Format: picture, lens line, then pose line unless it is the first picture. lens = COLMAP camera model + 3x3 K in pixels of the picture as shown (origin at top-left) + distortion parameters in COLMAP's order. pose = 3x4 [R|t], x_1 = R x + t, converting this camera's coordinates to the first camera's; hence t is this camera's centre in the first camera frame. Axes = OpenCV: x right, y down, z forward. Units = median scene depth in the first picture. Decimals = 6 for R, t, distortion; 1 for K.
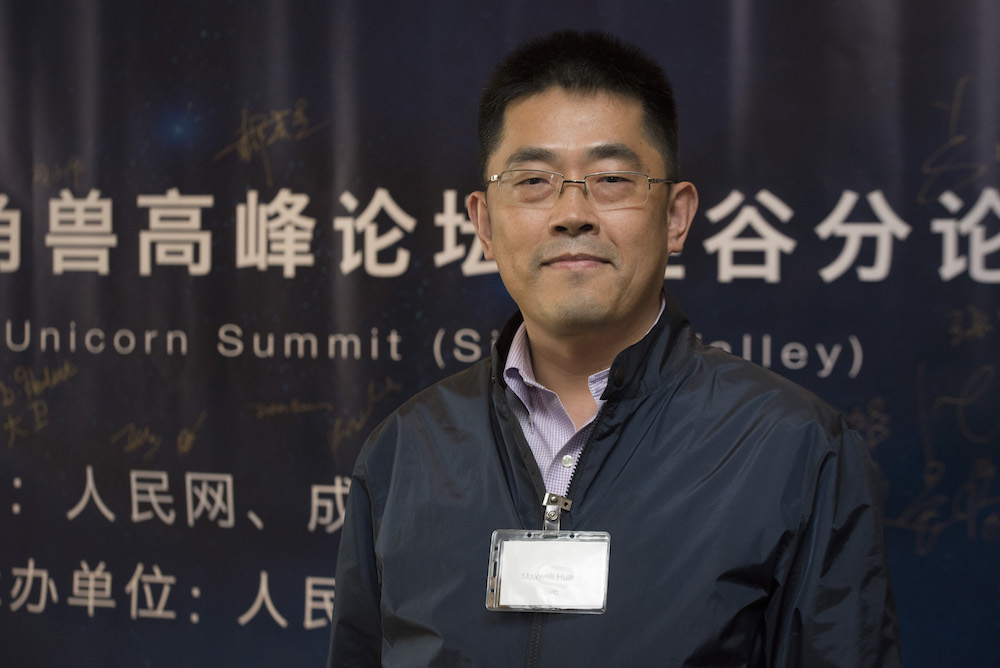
lens RADIAL K [[2252.9, 0, 504.1], [0, 2252.9, 334.3], [0, 0, 1]] dist [-0.055355, 0.497411]
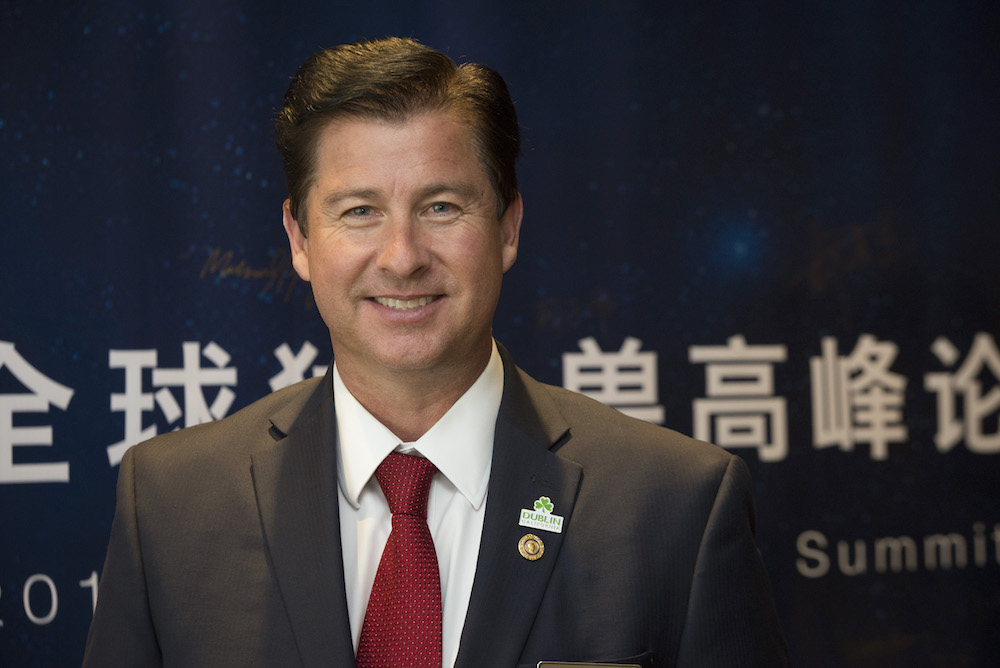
lens RADIAL K [[2939.5, 0, 499.9], [0, 2939.5, 332.7], [0, 0, 1]] dist [0.099203, 0.748991]
pose [[0.626745, 0.000771, 0.779224, -0.886273], [0.066099, 0.996343, -0.054150, -0.022416], [-0.776416, 0.085444, 0.624402, 0.505201]]
